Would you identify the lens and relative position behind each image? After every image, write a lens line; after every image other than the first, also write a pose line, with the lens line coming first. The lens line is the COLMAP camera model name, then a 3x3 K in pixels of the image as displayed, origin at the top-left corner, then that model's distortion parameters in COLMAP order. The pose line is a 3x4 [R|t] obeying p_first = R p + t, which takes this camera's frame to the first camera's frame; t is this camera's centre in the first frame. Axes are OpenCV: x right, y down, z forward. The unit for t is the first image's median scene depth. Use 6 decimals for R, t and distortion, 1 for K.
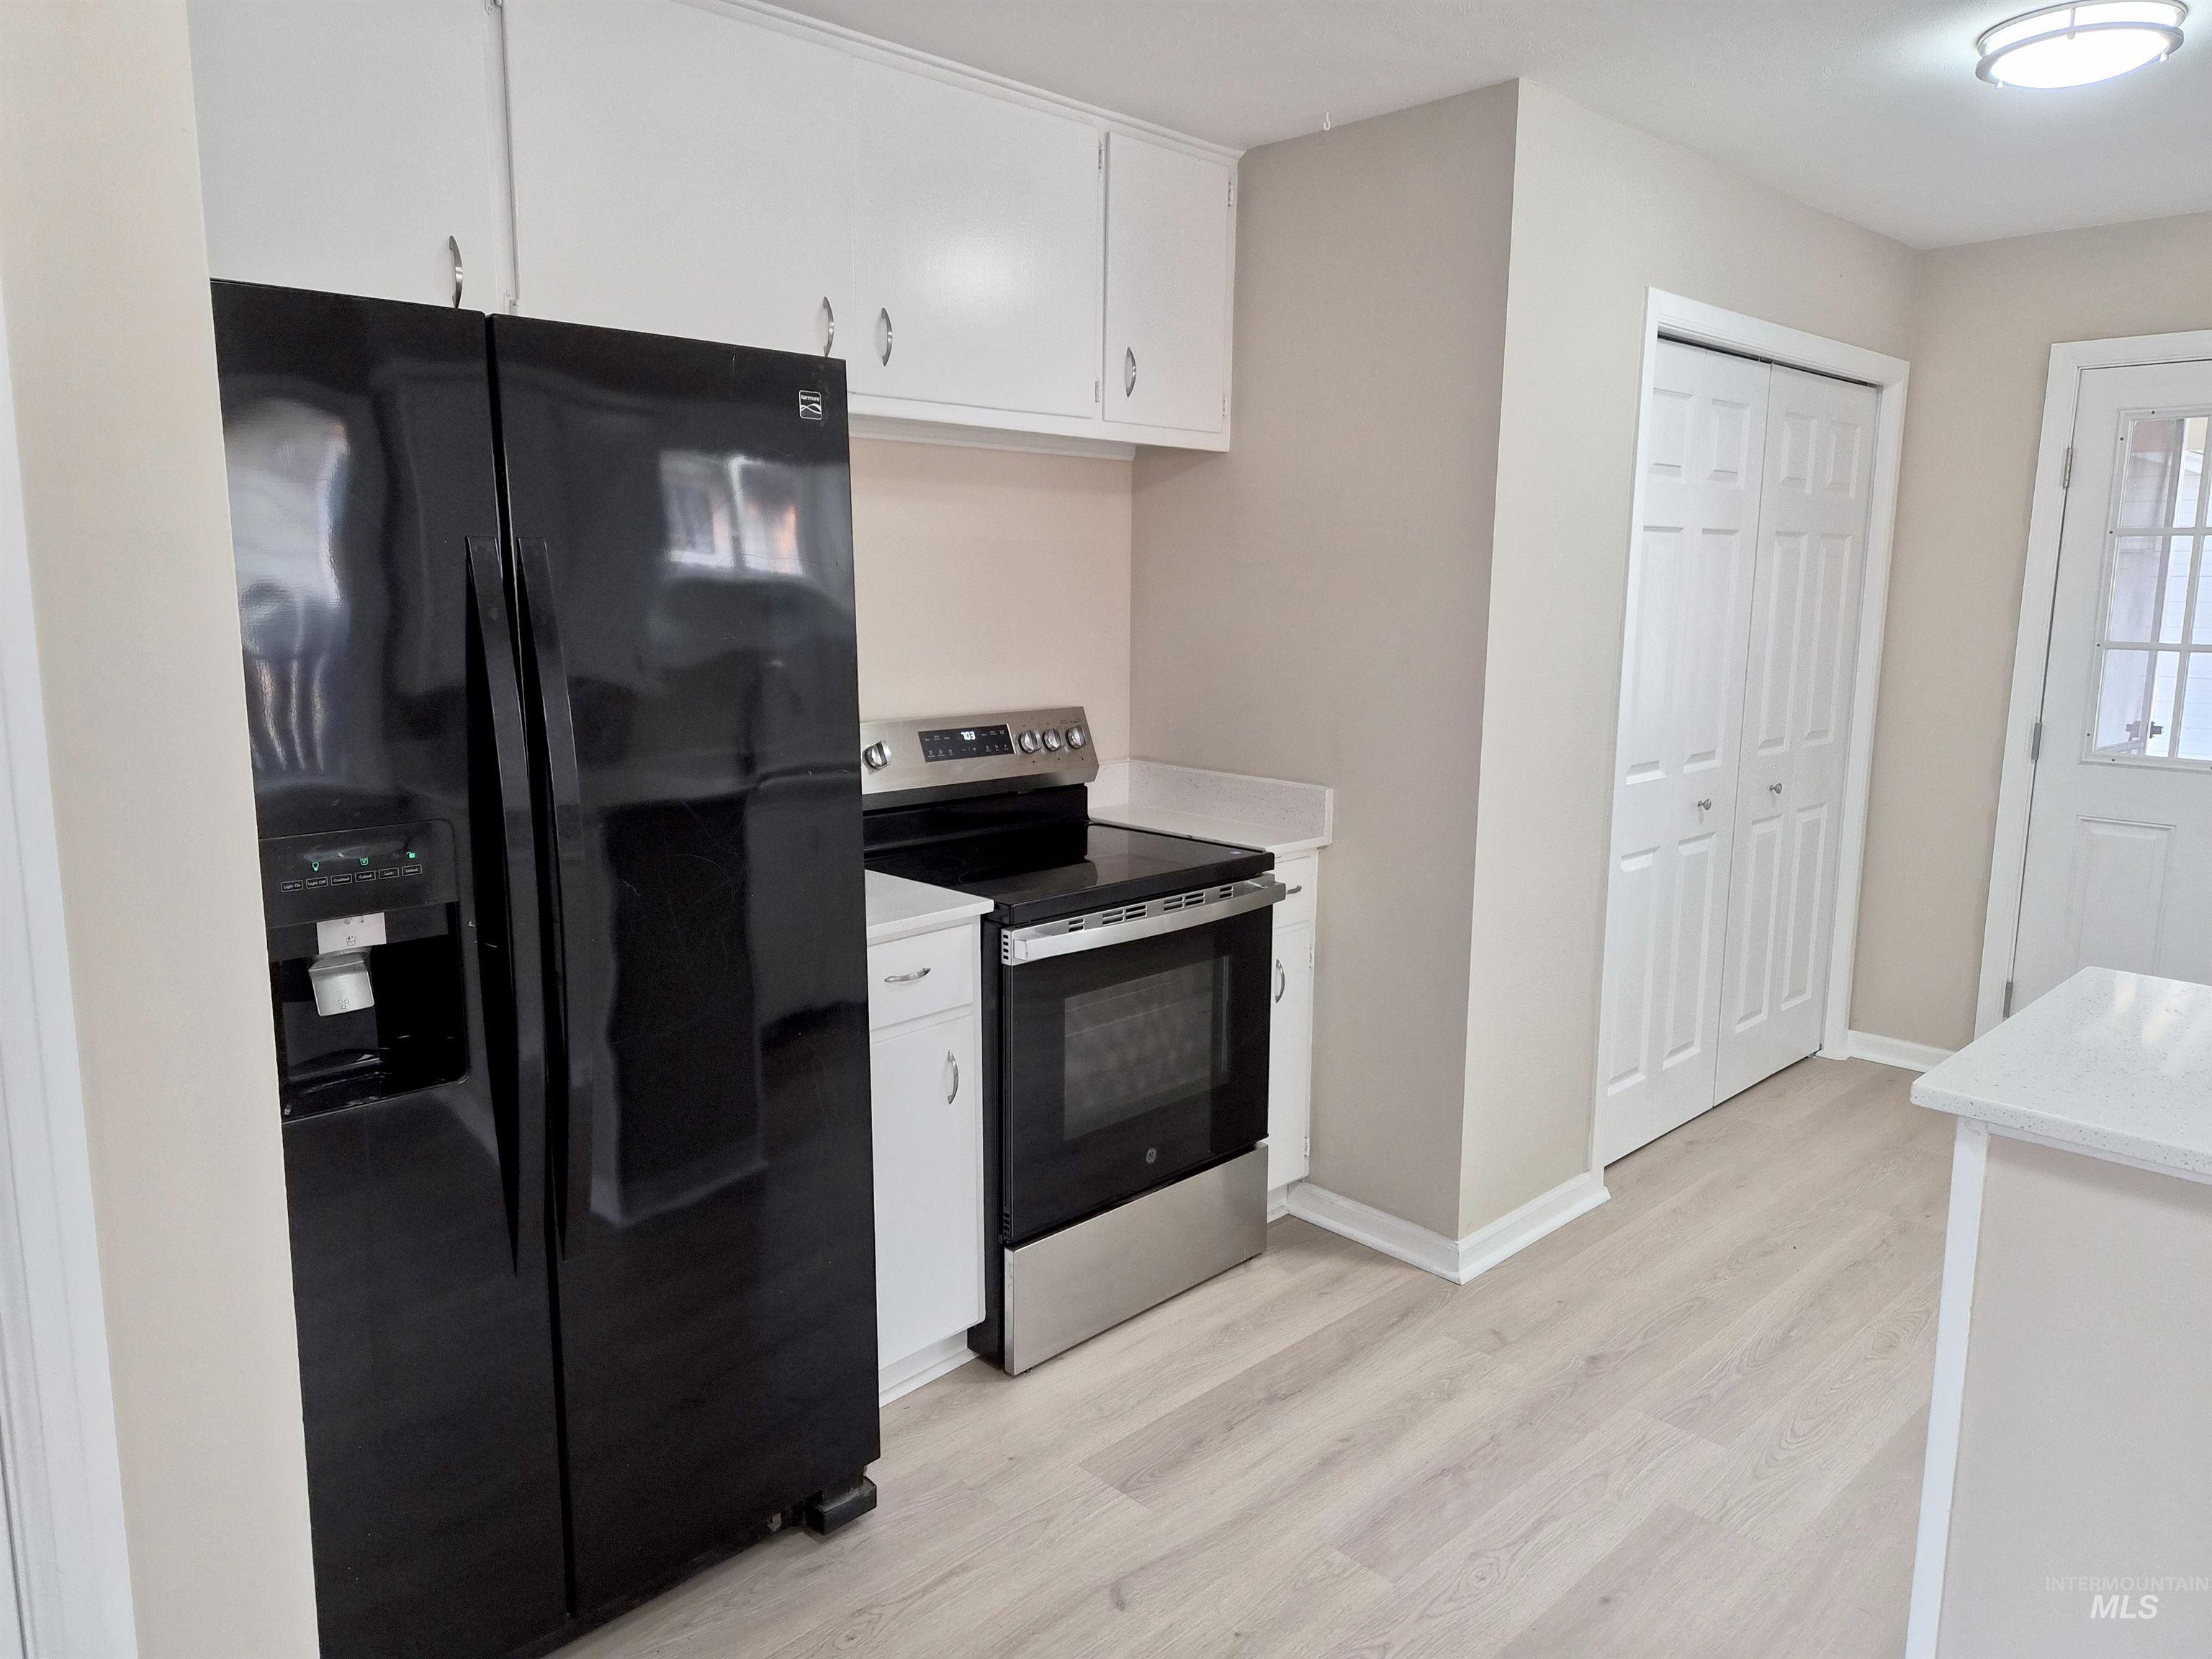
lens RADIAL K [[1476.7, 0, 1099.5], [0, 1476.7, 805.5], [0, 0, 1]] dist [0.062520, -0.050689]
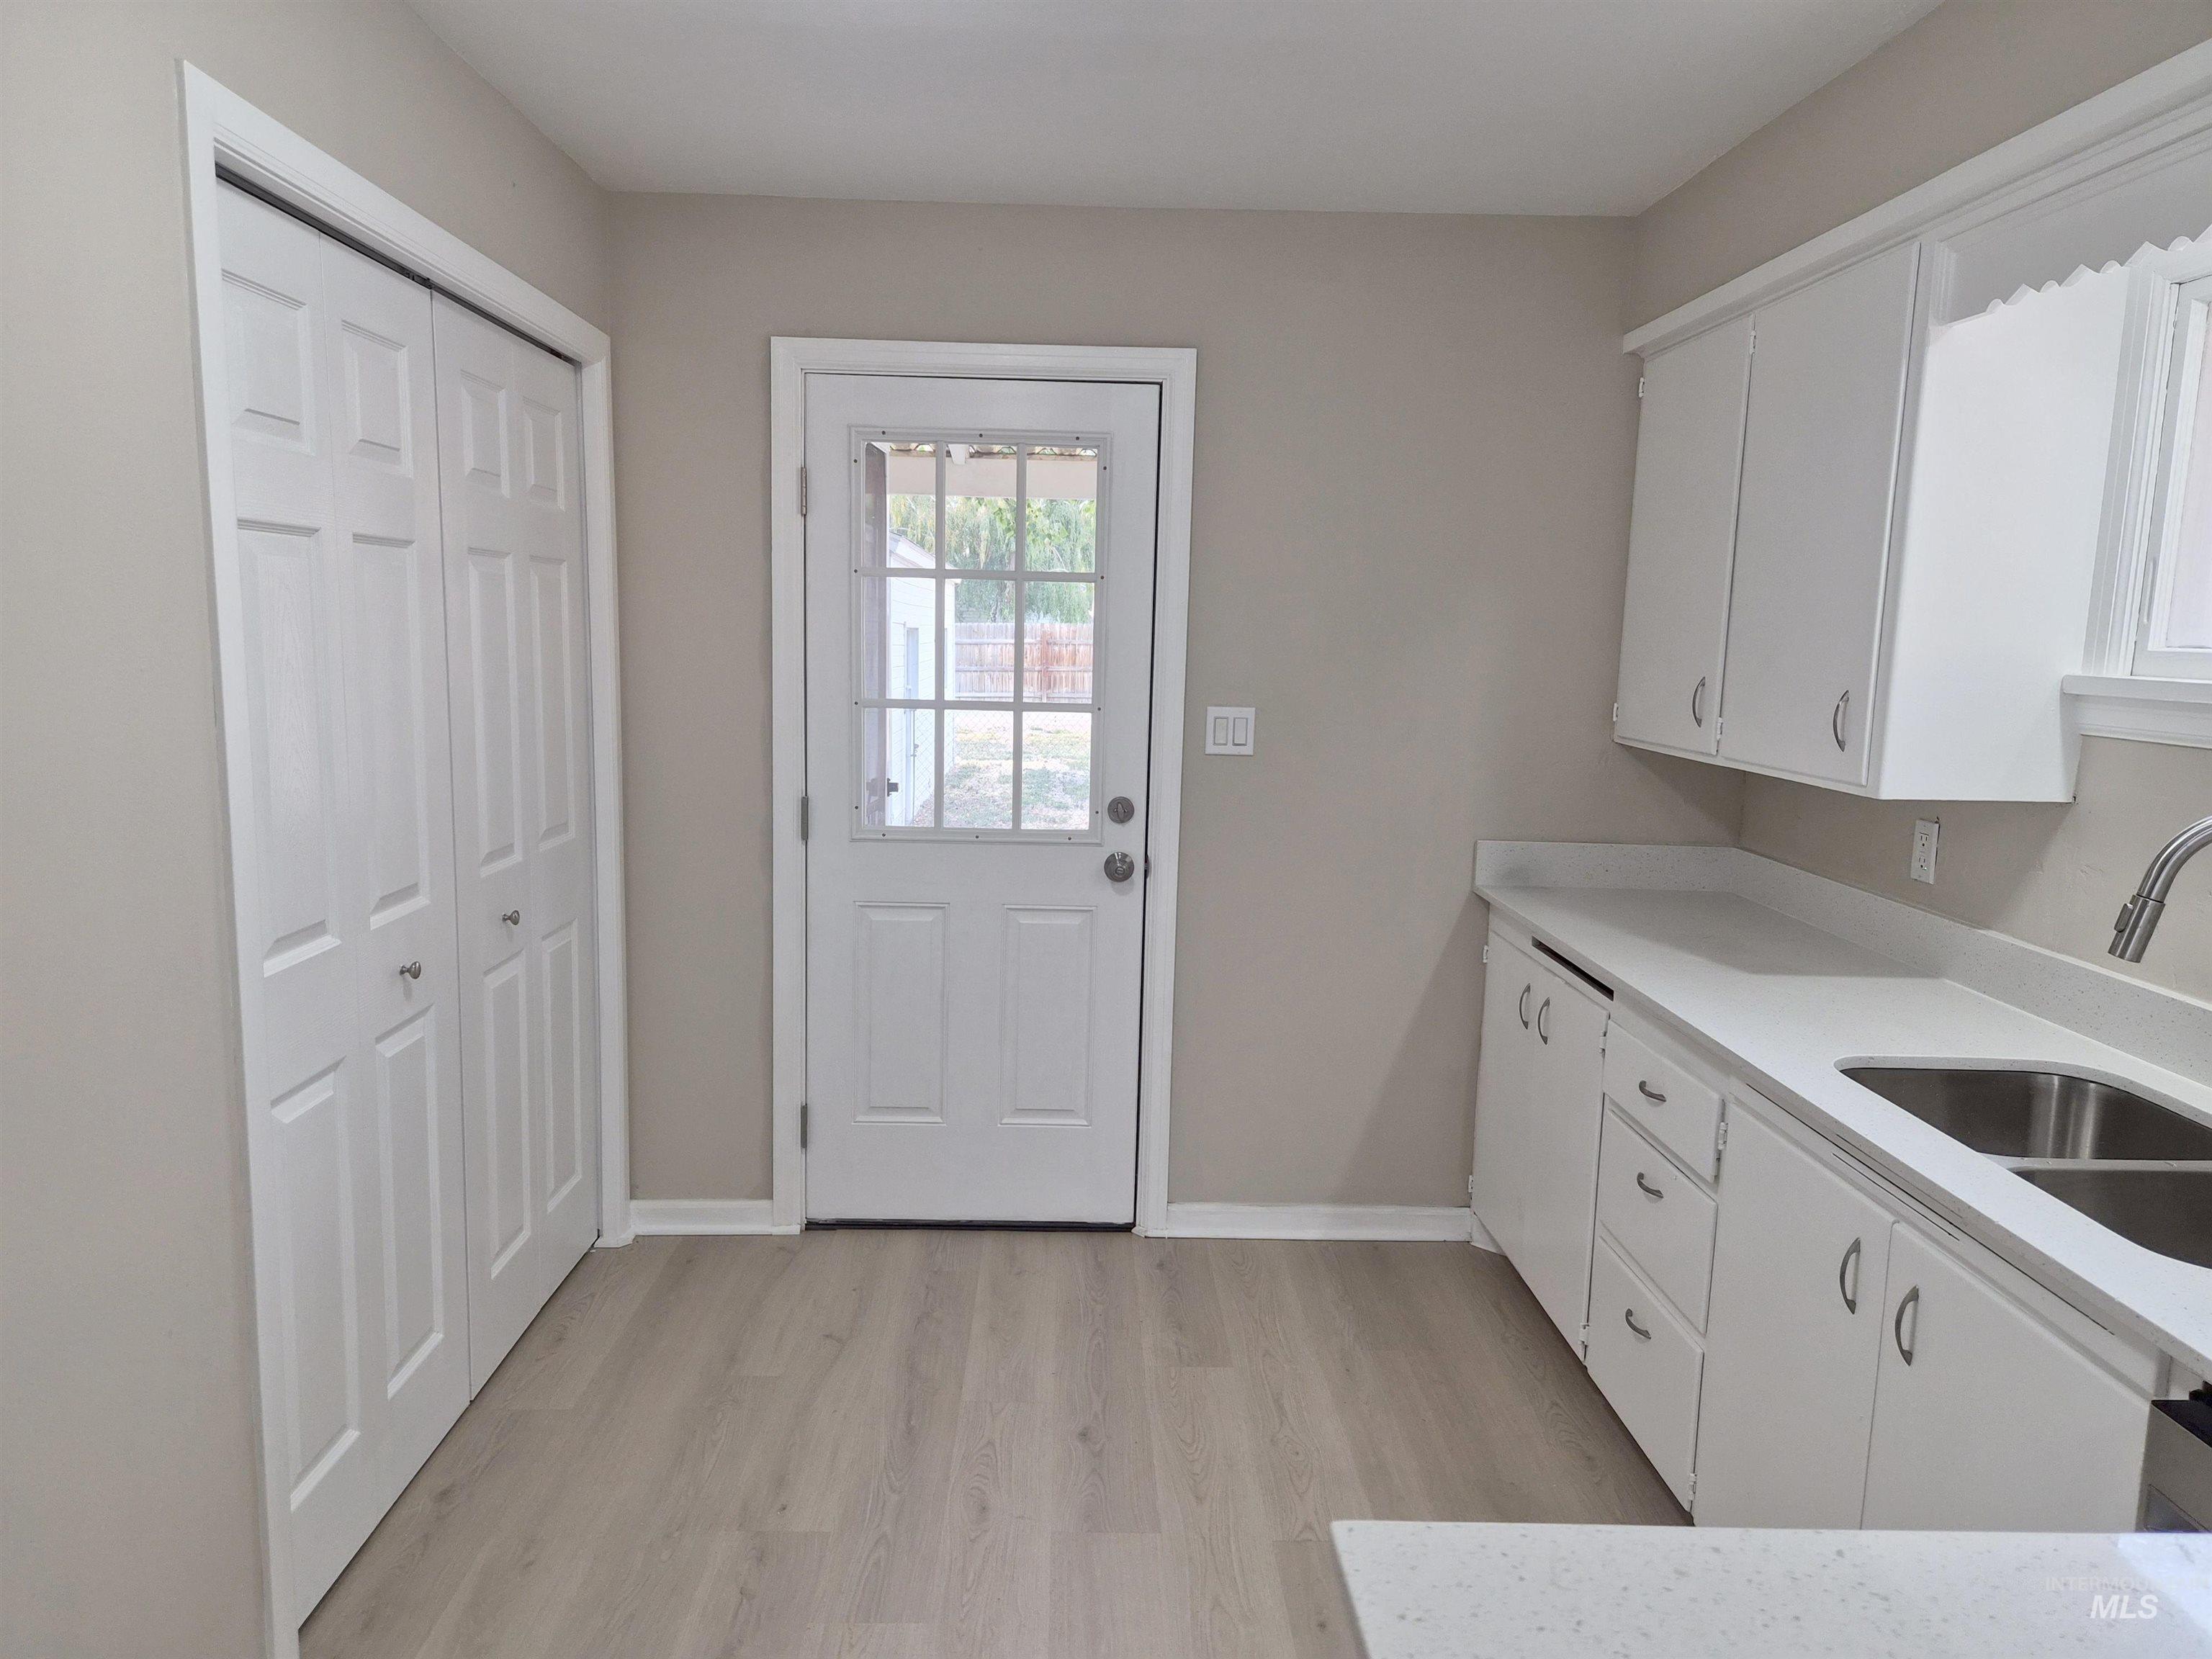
lens RADIAL K [[1558.7, 0, 1134.3], [0, 1558.7, 857.8], [0, 0, 1]] dist [0.063411, -0.060994]
pose [[0.680088, -0.097395, 0.726633, 0.163660], [0.093009, 0.994590, 0.046259, -0.063336], [-0.727207, 0.036123, 0.685467, 0.386990]]
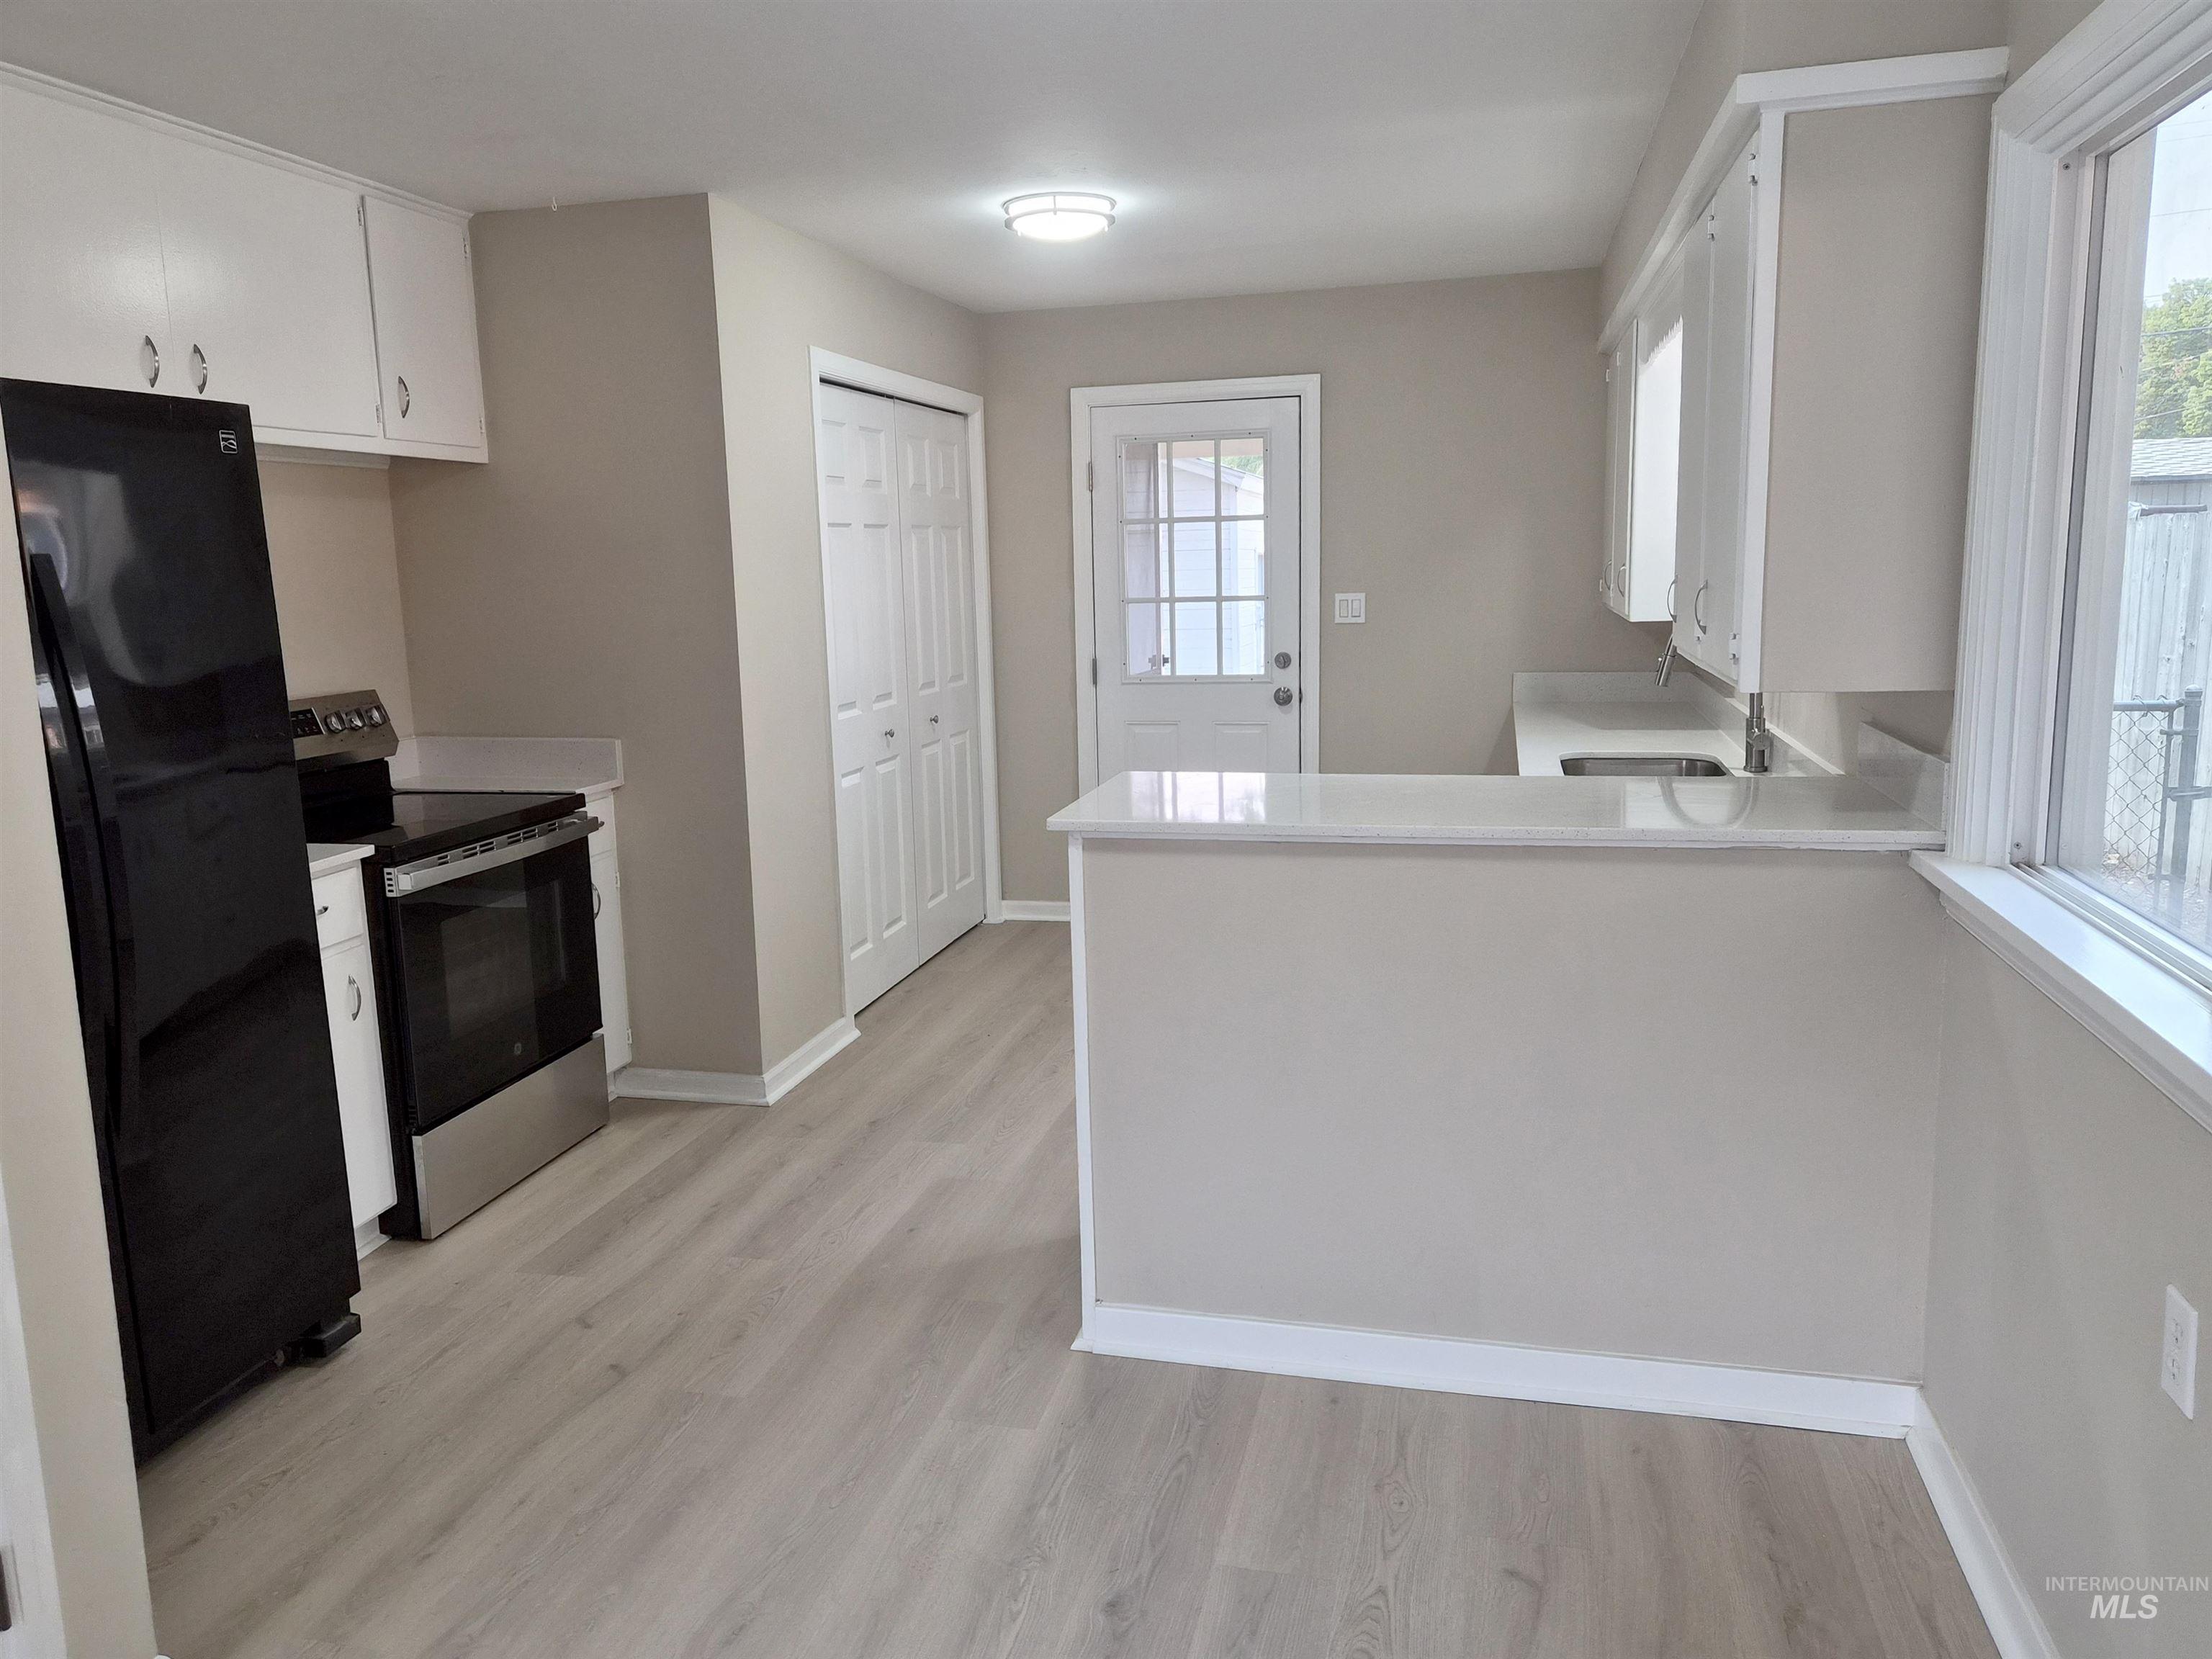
lens RADIAL K [[1476.7, 0, 1099.5], [0, 1476.7, 805.5], [0, 0, 1]] dist [0.062520, -0.050689]
pose [[0.846559, -0.117614, 0.519139, -0.151690], [0.113627, 0.992733, 0.039617, 0.039268], [-0.520026, 0.025450, 0.853771, -0.259968]]
